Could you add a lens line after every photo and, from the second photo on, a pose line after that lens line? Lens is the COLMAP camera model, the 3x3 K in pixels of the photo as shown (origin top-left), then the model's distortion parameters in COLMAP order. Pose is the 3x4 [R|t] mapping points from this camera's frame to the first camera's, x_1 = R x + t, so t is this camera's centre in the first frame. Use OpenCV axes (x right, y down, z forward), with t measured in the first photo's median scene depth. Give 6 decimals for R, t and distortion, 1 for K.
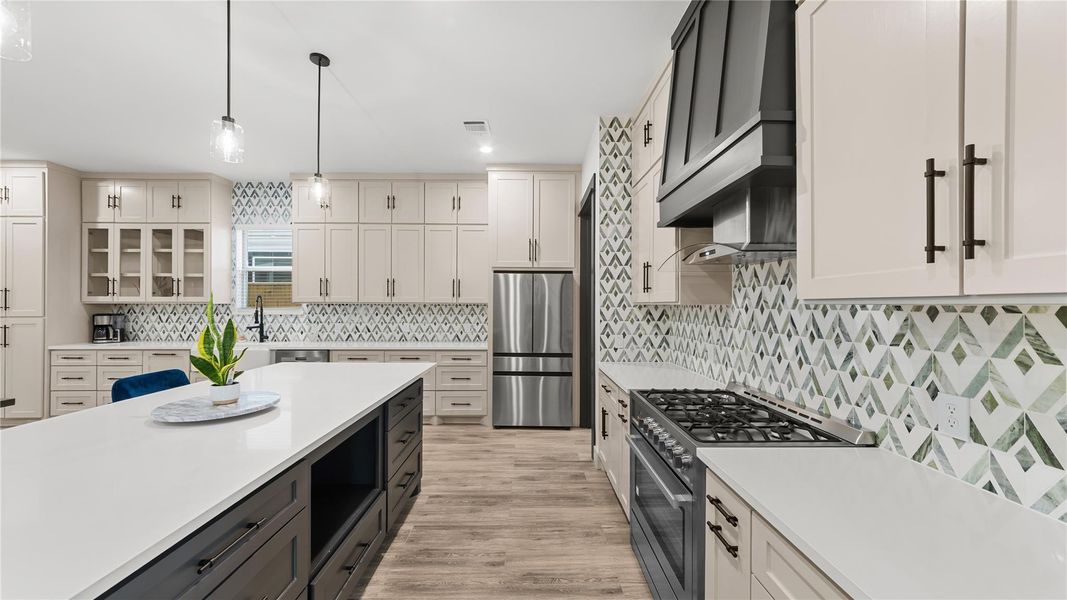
lens RADIAL K [[390.7, 0, 538.2], [0, 390.7, 303.6], [0, 0, 1]] dist [-0.001397, -0.000799]
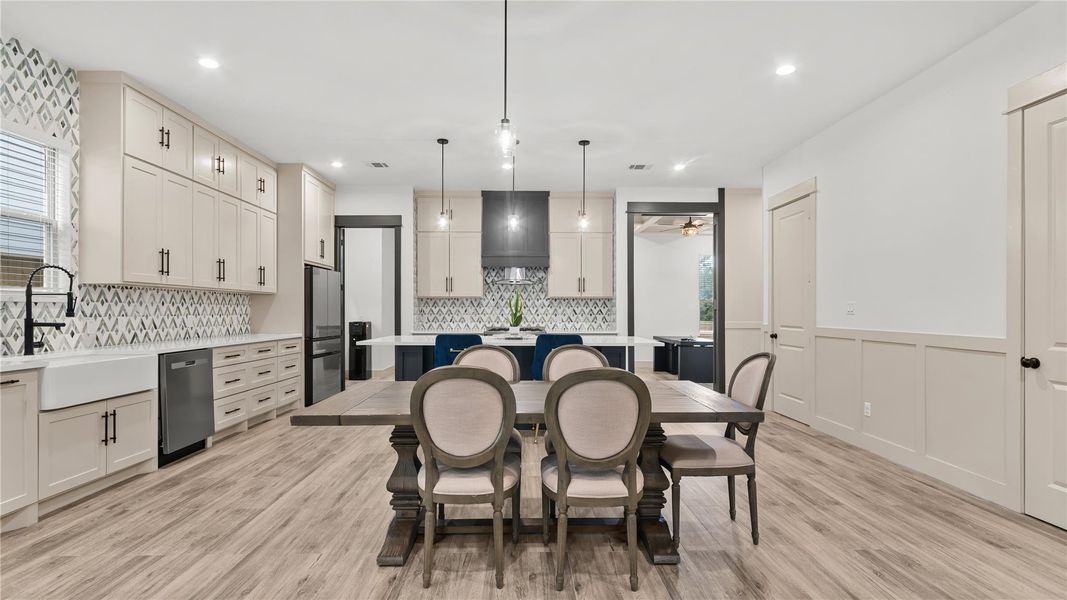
lens RADIAL K [[390.7, 0, 535.0], [0, 390.7, 307.1], [0, 0, 1]] dist [-0.001397, -0.000799]
pose [[0.014154, 0.002419, 0.999897, -1.137643], [-0.002558, 0.999994, -0.002383, 0.034985], [-0.999897, -0.002524, 0.014160, 0.317461]]
